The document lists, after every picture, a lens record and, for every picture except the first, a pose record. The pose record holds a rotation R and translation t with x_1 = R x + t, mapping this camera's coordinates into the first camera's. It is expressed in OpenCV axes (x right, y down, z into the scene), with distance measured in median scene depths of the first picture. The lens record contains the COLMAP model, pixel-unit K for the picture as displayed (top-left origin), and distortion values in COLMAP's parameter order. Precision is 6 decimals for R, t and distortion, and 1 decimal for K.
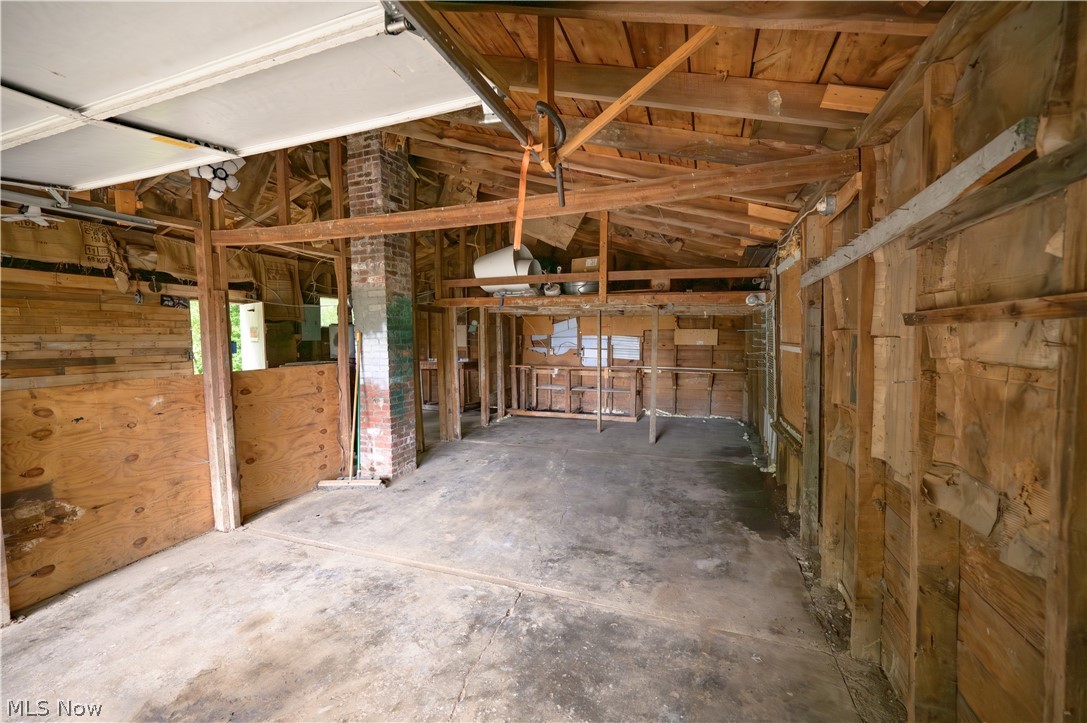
lens RADIAL K [[436.1, 0, 543.5], [0, 436.1, 361.5], [0, 0, 1]] dist [-0.000201, -0.000413]
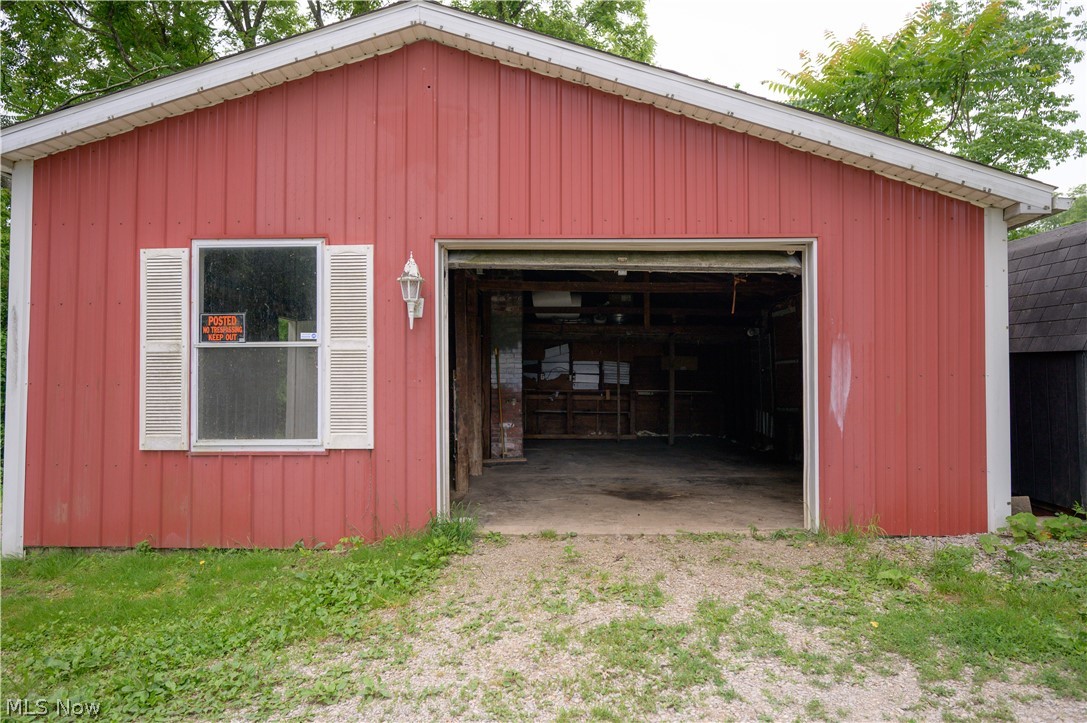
lens RADIAL K [[742.5, 0, 529.6], [0, 742.5, 363.3], [0, 0, 1]] dist [0.001513, -0.000907]
pose [[0.945144, 0.015764, 0.326275, -1.114854], [0.012107, 0.996458, -0.083215, 0.173197], [-0.326431, 0.082600, 0.941605, -1.182564]]
